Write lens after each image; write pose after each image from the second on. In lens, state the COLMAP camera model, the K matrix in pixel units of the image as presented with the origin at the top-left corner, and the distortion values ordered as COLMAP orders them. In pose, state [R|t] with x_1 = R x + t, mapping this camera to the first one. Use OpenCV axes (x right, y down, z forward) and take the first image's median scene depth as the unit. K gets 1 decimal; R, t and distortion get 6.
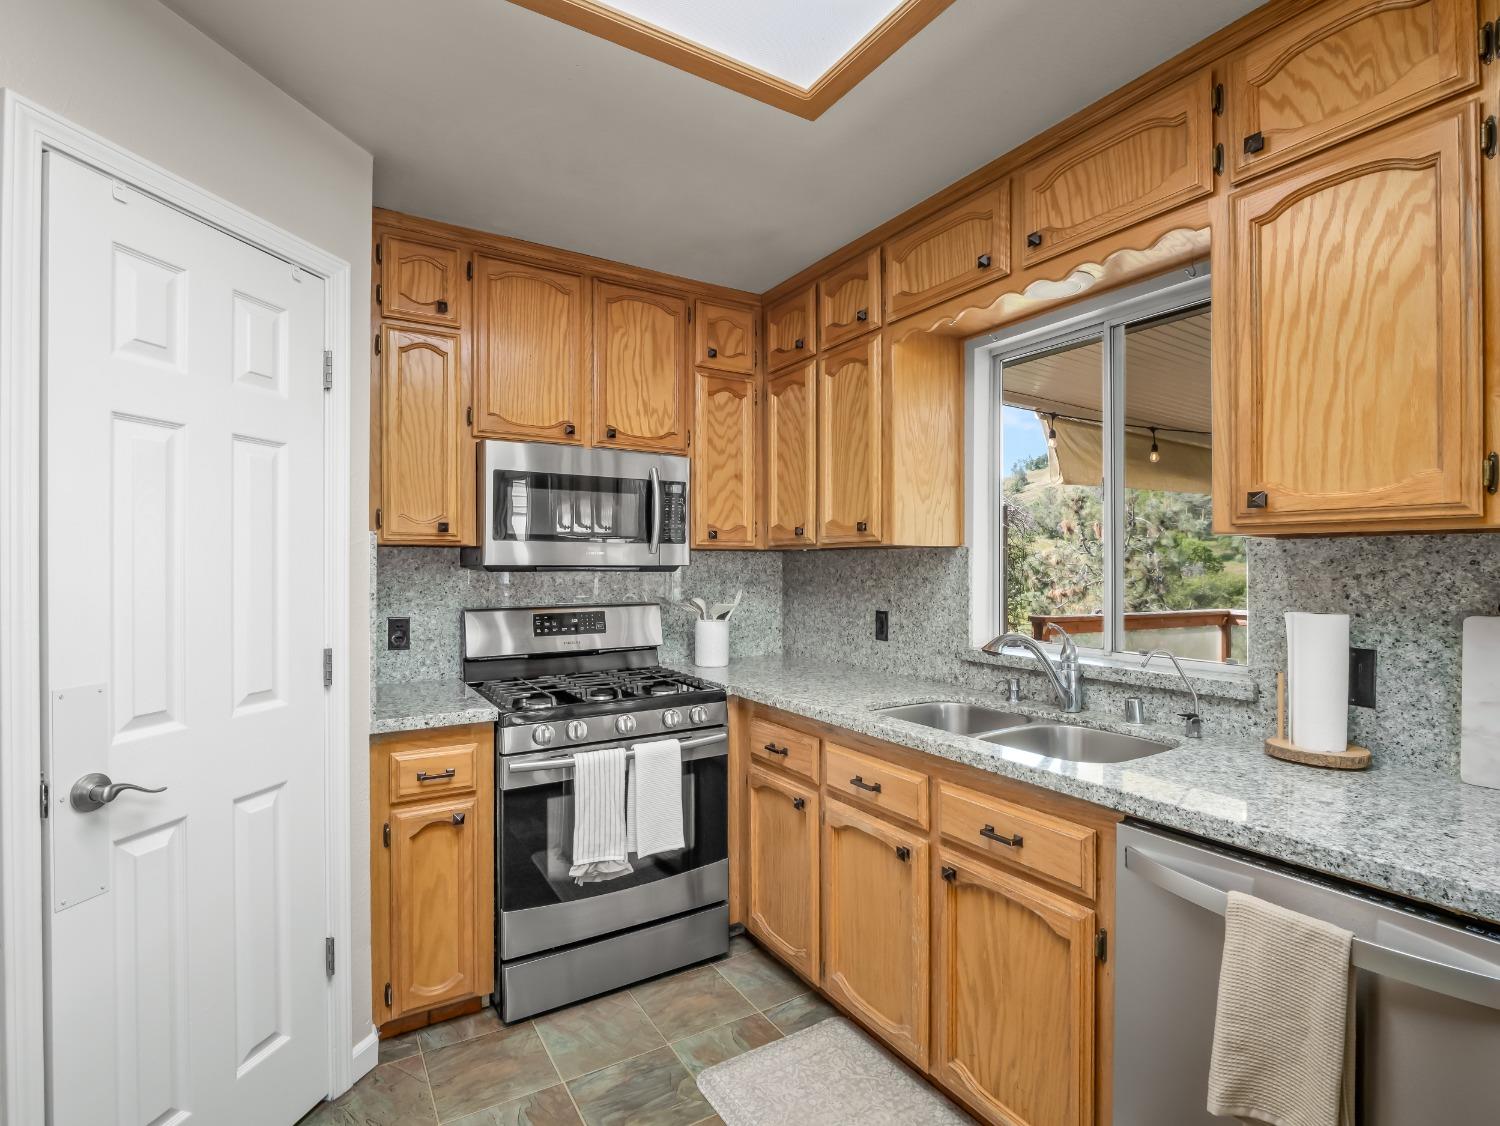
lens RADIAL K [[728.2, 0, 749.8], [0, 728.2, 567.2], [0, 0, 1]] dist [-0.020651, 0.003474]
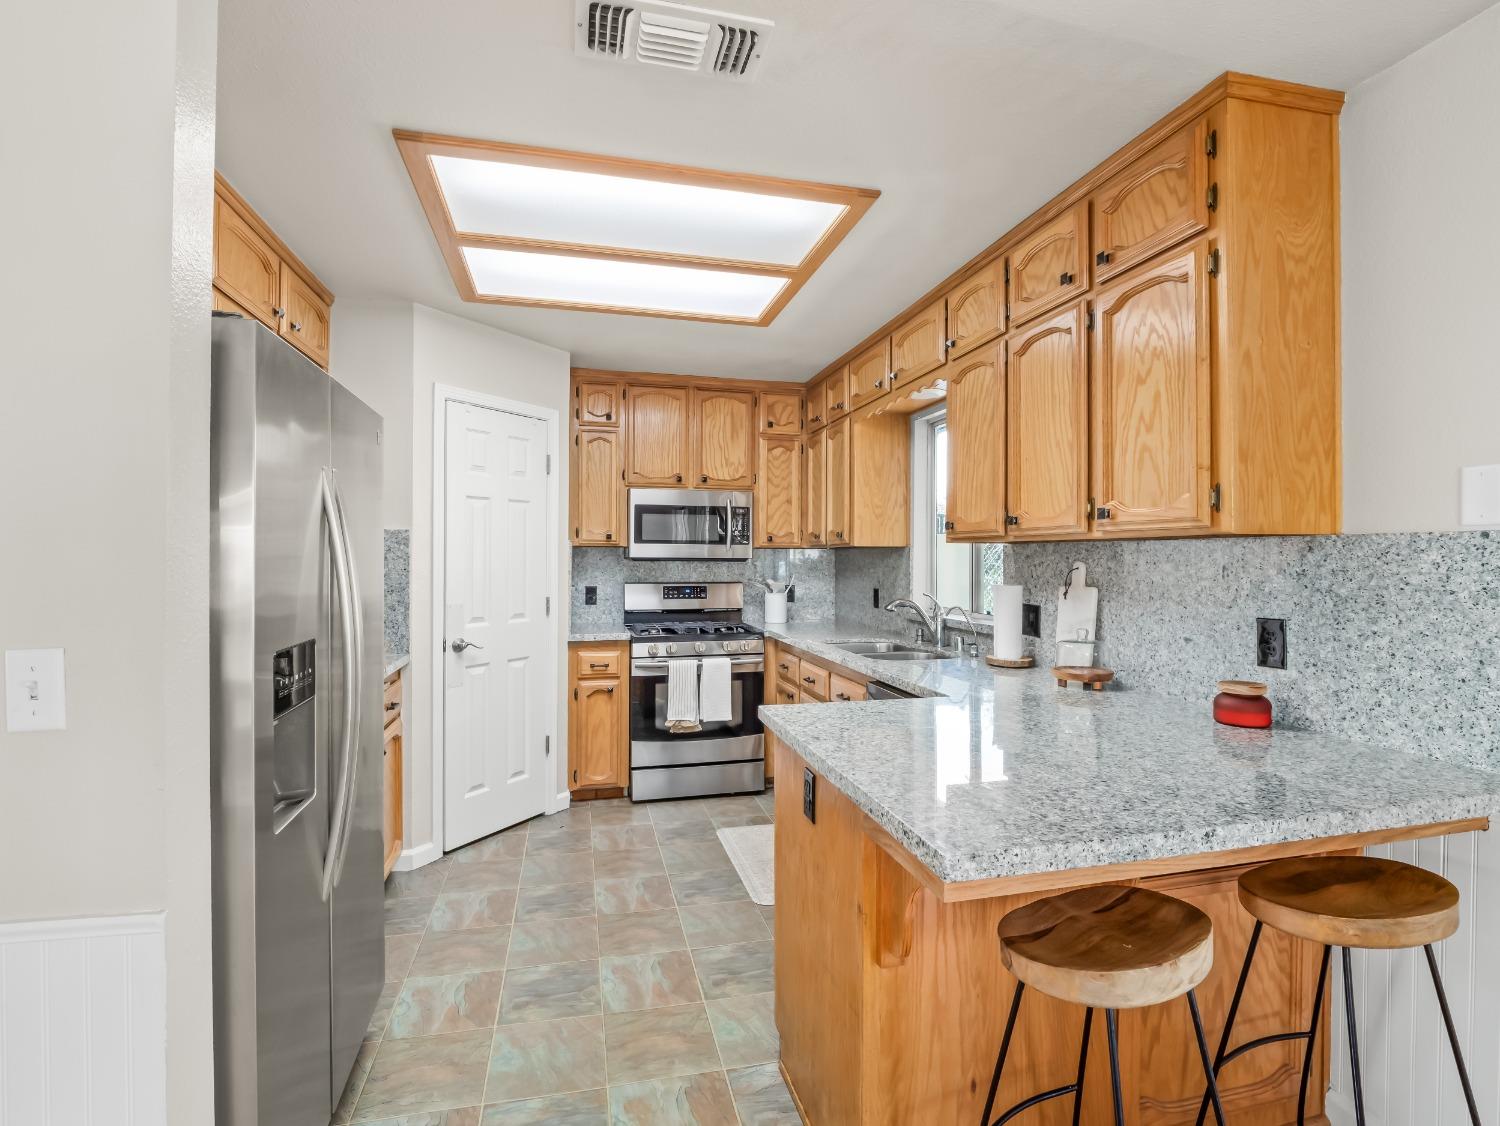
lens RADIAL K [[728.2, 0, 752.3], [0, 728.2, 558.9], [0, 0, 1]] dist [-0.020651, 0.003474]
pose [[0.951804, 0.004610, -0.306673, 0.462116], [-0.005257, 0.999985, -0.001286, 0.001951], [0.306663, 0.002837, 0.951814, -0.607882]]
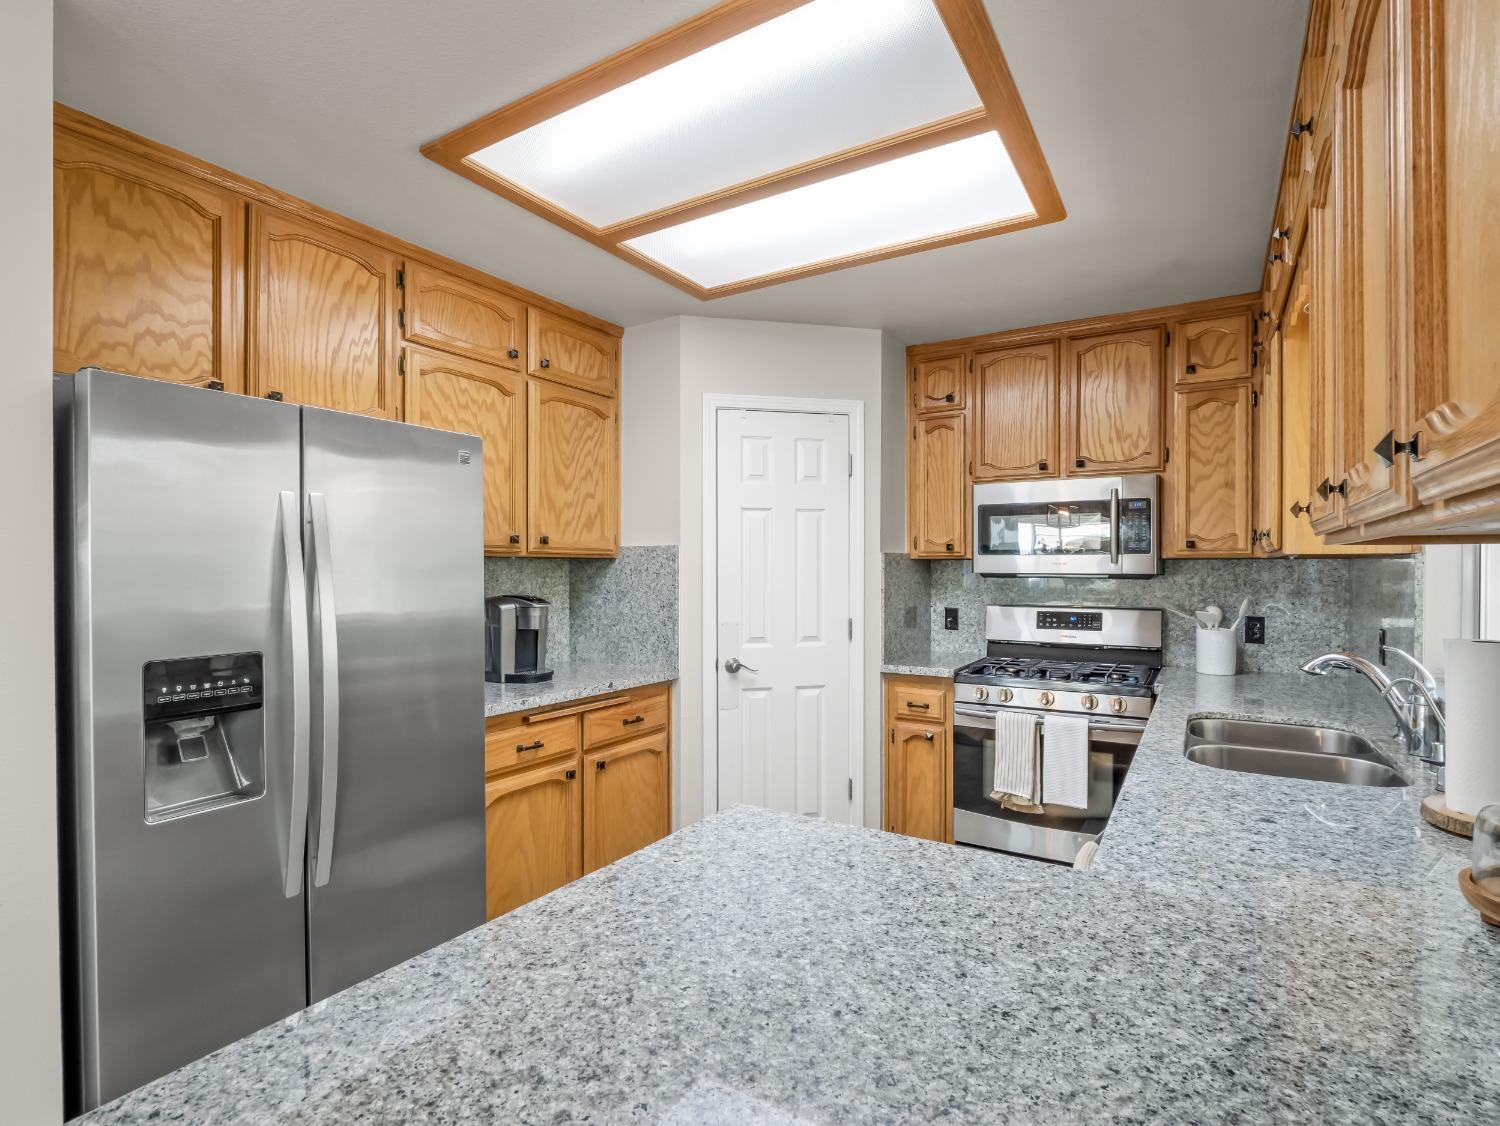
lens RADIAL K [[750.7, 0, 741.1], [0, 750.7, 576.2], [0, 0, 1]] dist [-0.007100, -0.004924]
pose [[0.437238, 0.010913, -0.899280, 0.725139], [-0.005100, 0.999940, 0.009654, -0.007437], [0.899331, 0.000365, 0.437267, -0.050221]]
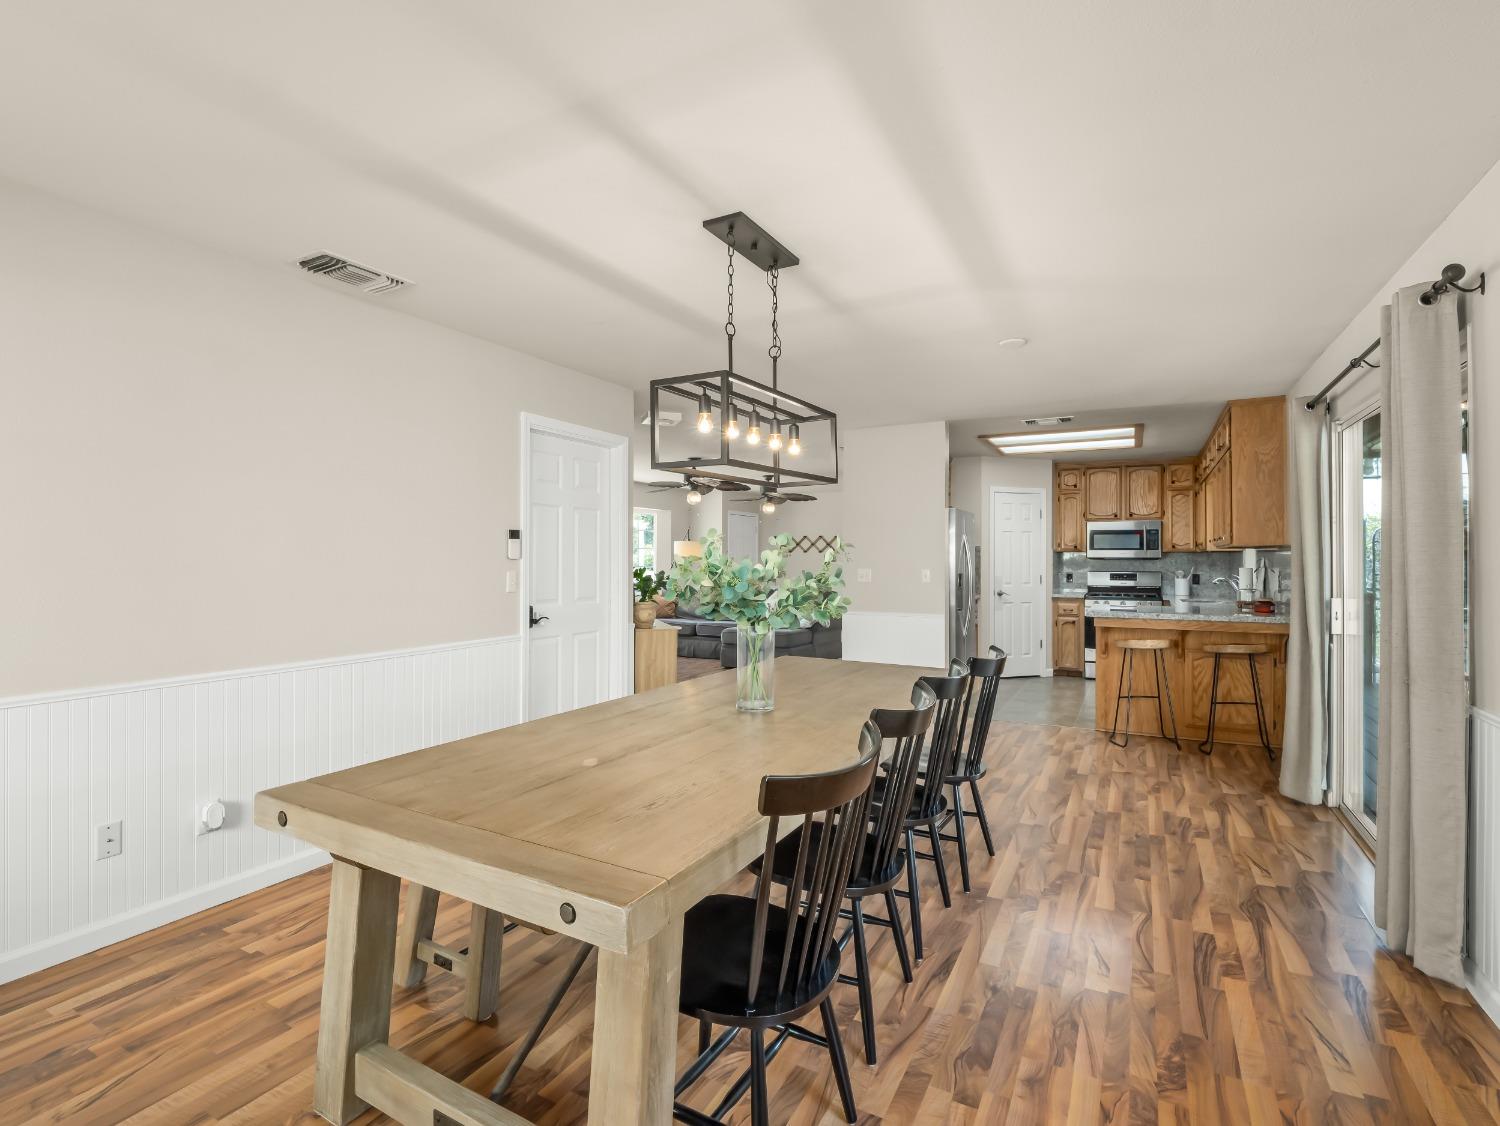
lens RADIAL K [[728.2, 0, 739.4], [0, 728.2, 550.1], [0, 0, 1]] dist [-0.020651, 0.003474]
pose [[0.488412, -0.009563, -0.872561, 1.810698], [-0.009403, 0.999824, -0.016221, 0.034171], [0.872563, 0.016128, 0.488236, -2.112274]]
